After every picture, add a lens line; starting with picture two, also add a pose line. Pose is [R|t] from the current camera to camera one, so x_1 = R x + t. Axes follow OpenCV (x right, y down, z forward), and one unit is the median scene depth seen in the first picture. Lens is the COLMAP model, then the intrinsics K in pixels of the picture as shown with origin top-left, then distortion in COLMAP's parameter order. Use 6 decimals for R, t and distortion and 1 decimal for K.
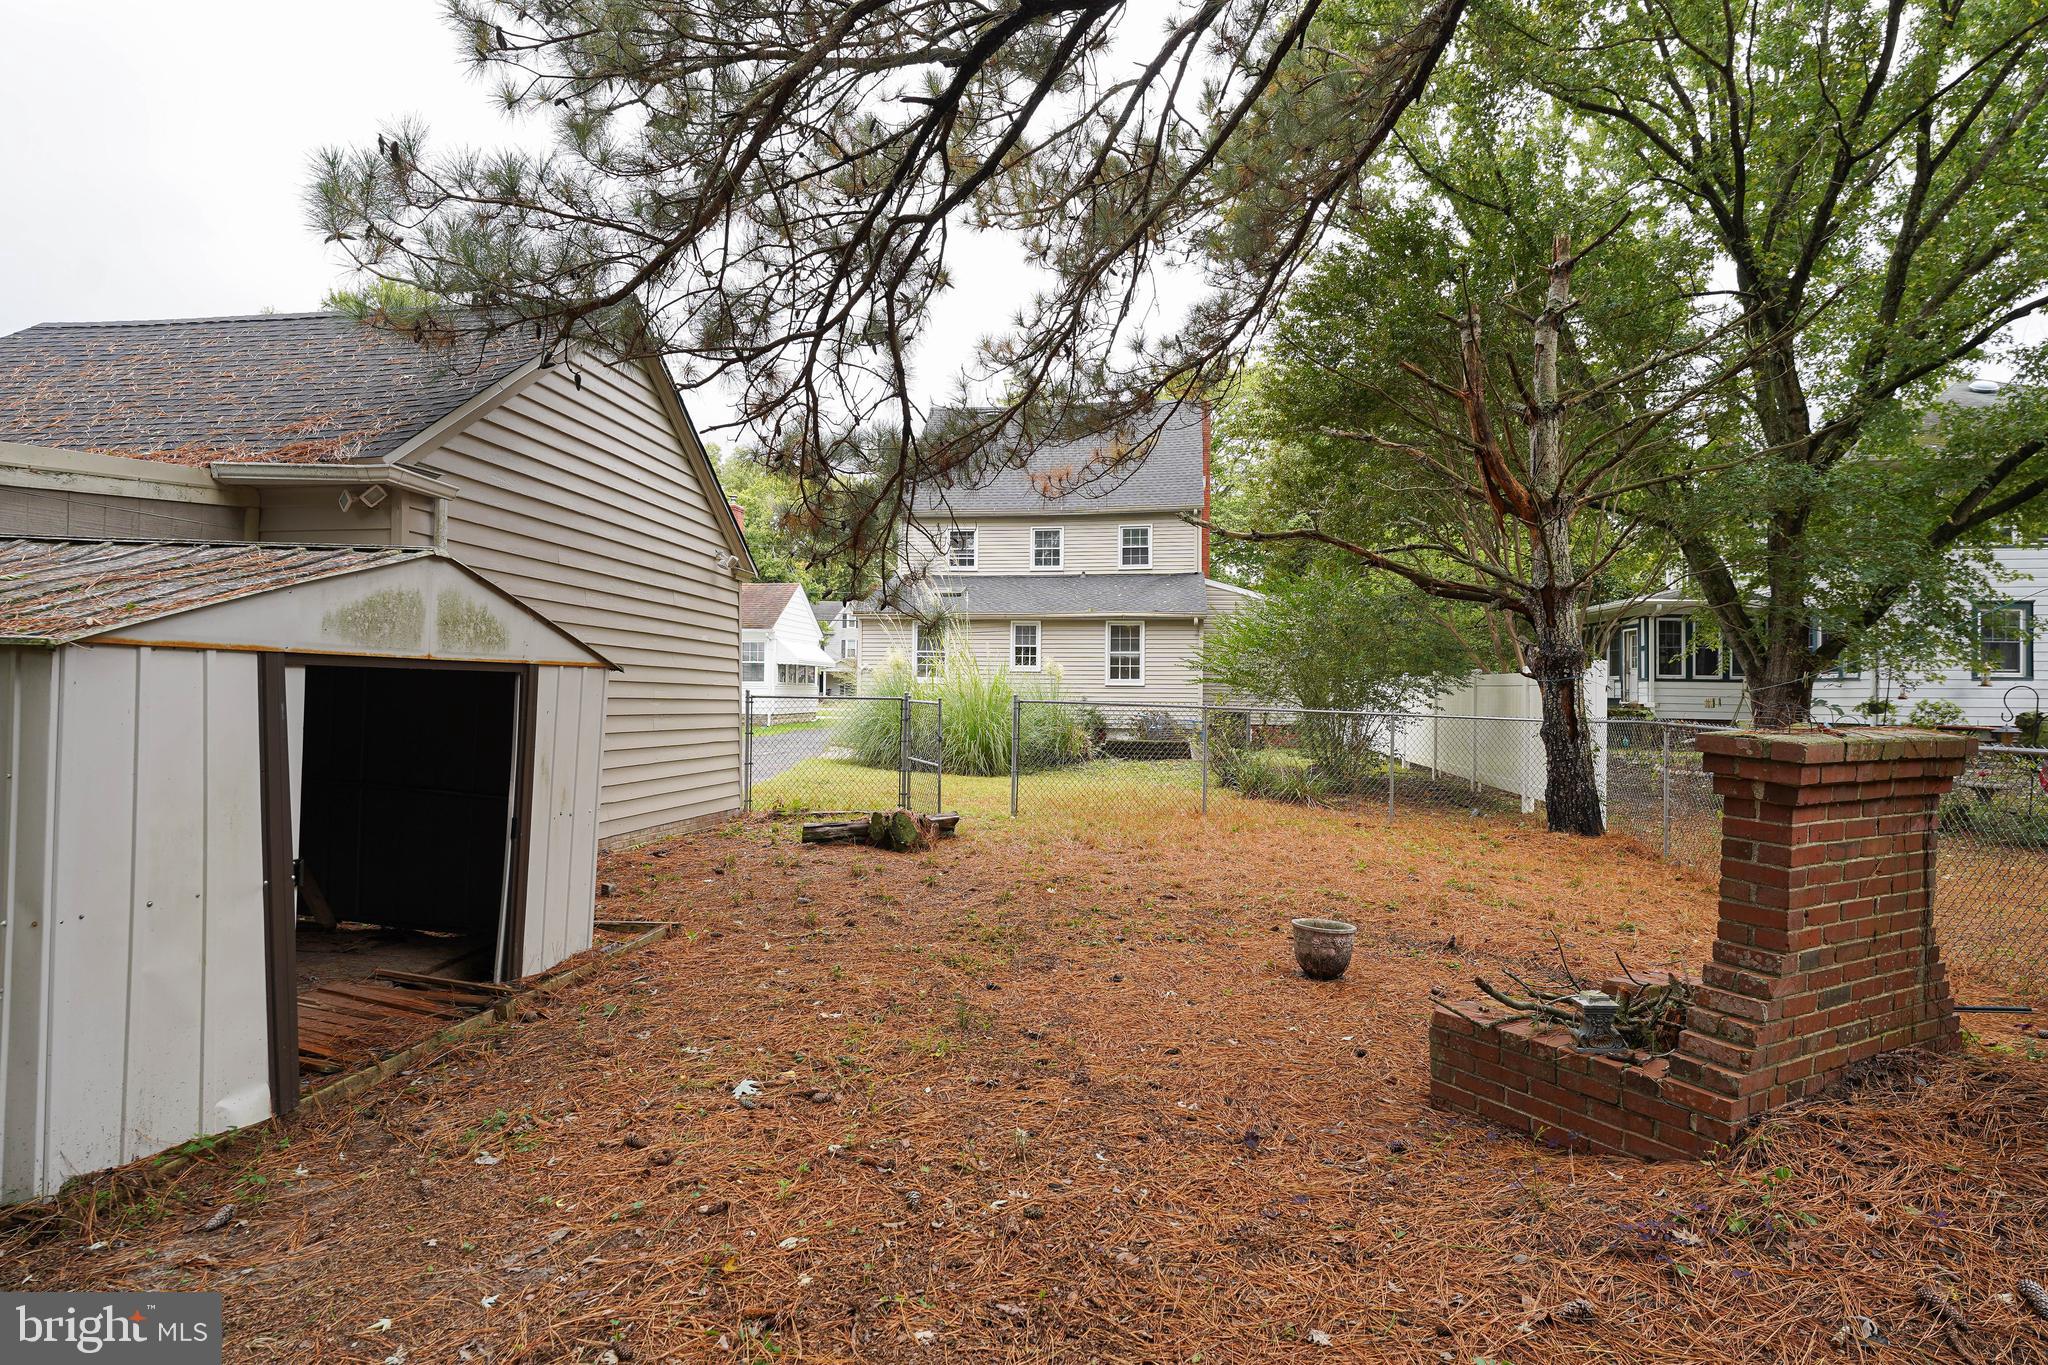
lens RADIAL K [[1074.8, 0, 1024.0], [0, 1074.8, 682.5], [0, 0, 1]] dist [0.000112, -0.000004]
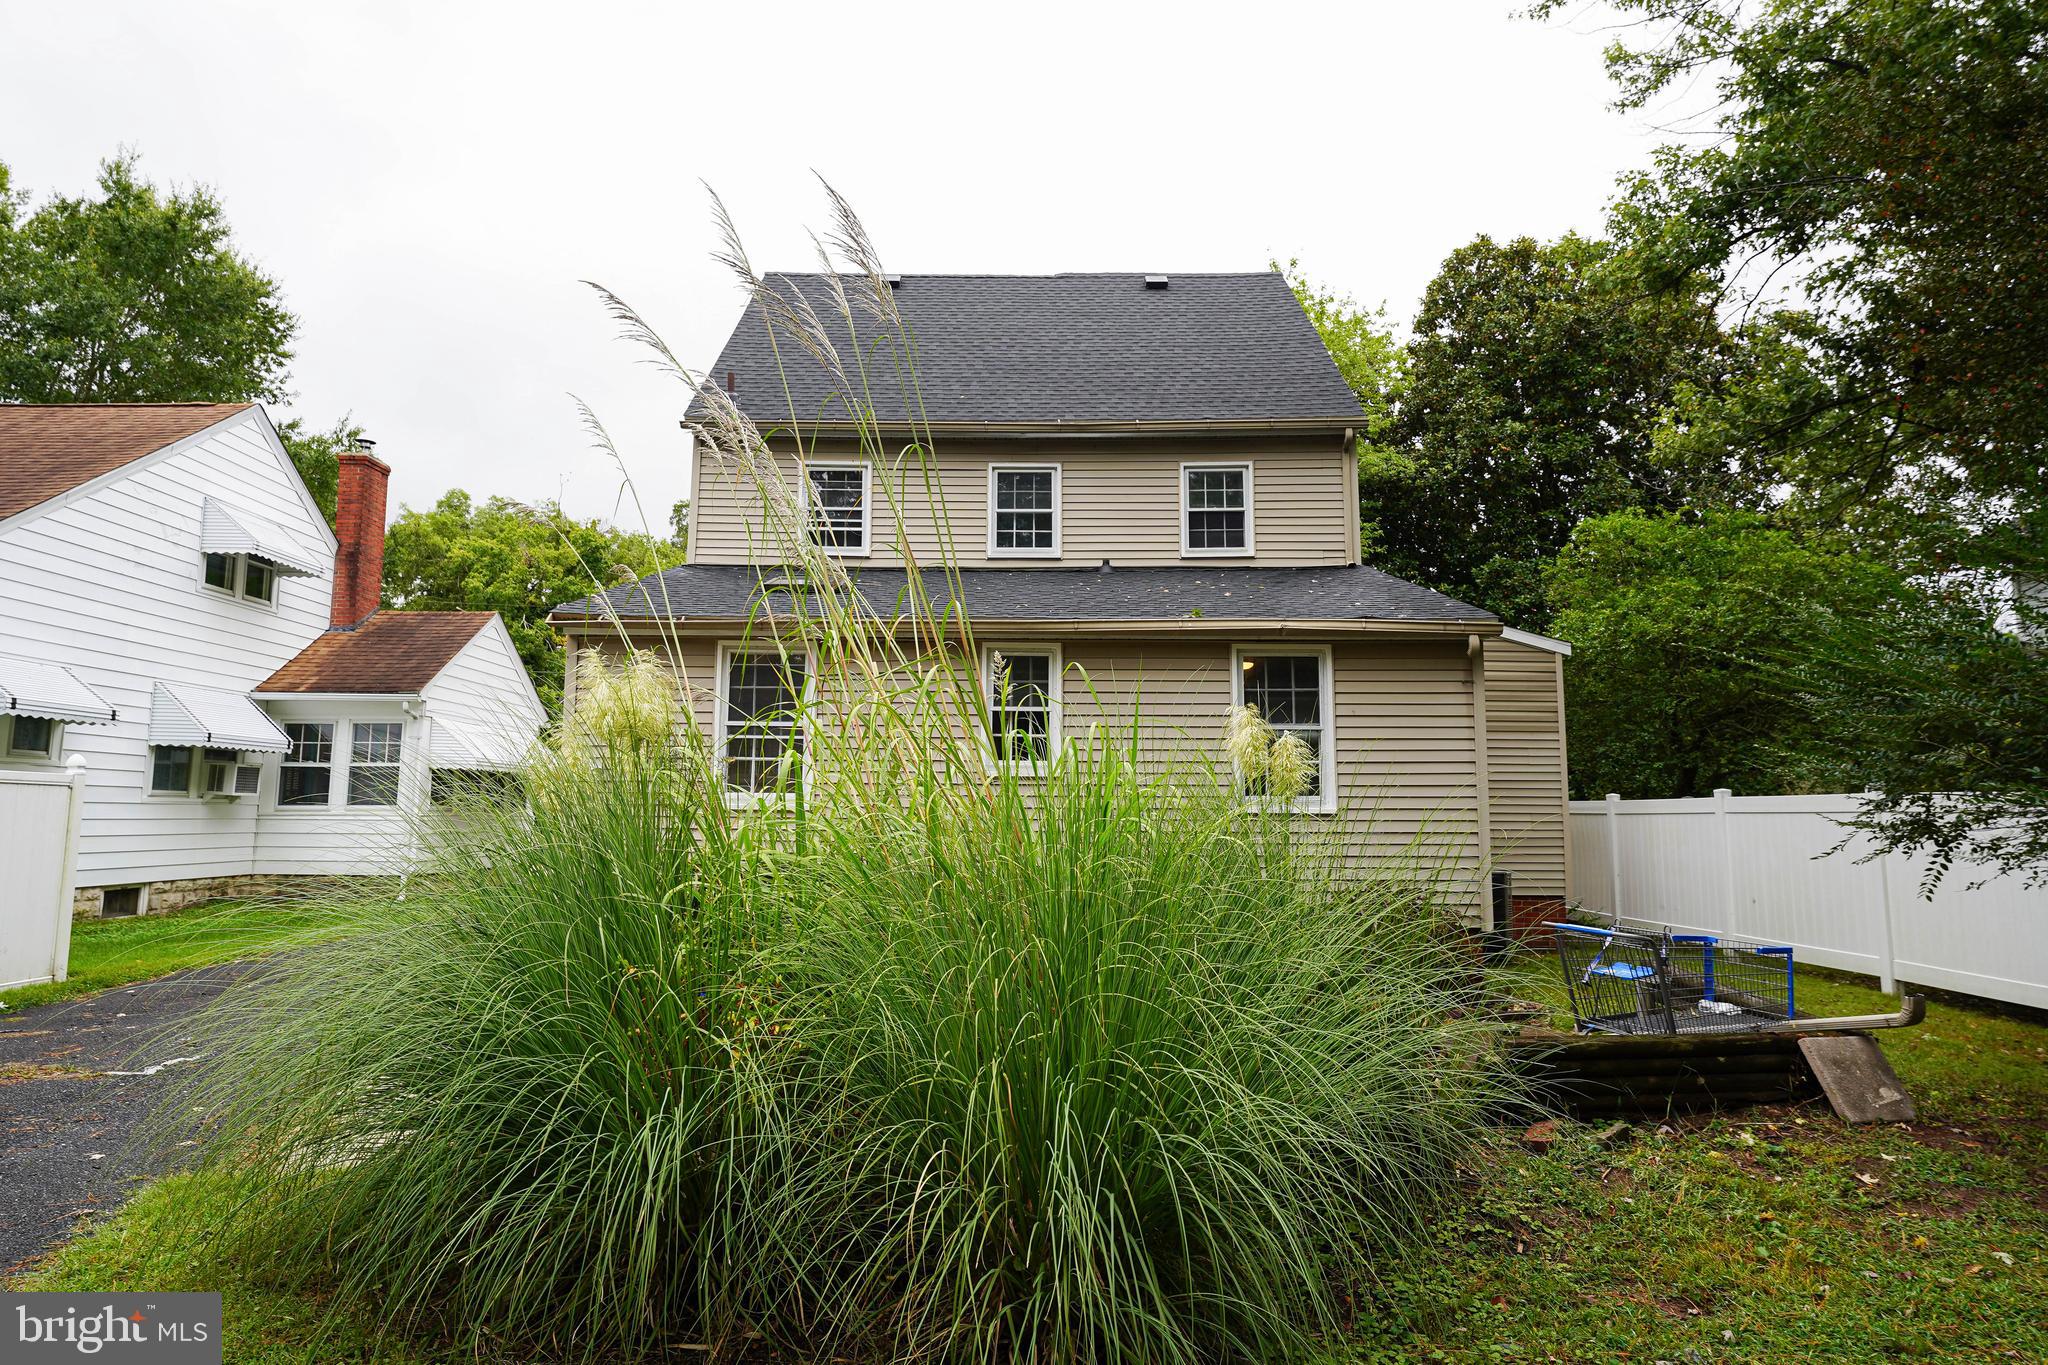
lens RADIAL K [[1172.6, 0, 1024.0], [0, 1172.6, 682.5], [0, 0, 1]] dist [0.000889, 0.000147]
pose [[0.989479, 0.009741, 0.144349, -0.050531], [0.005274, 0.994639, -0.103276, -0.000414], [-0.144581, 0.102951, 0.984123, 0.521120]]
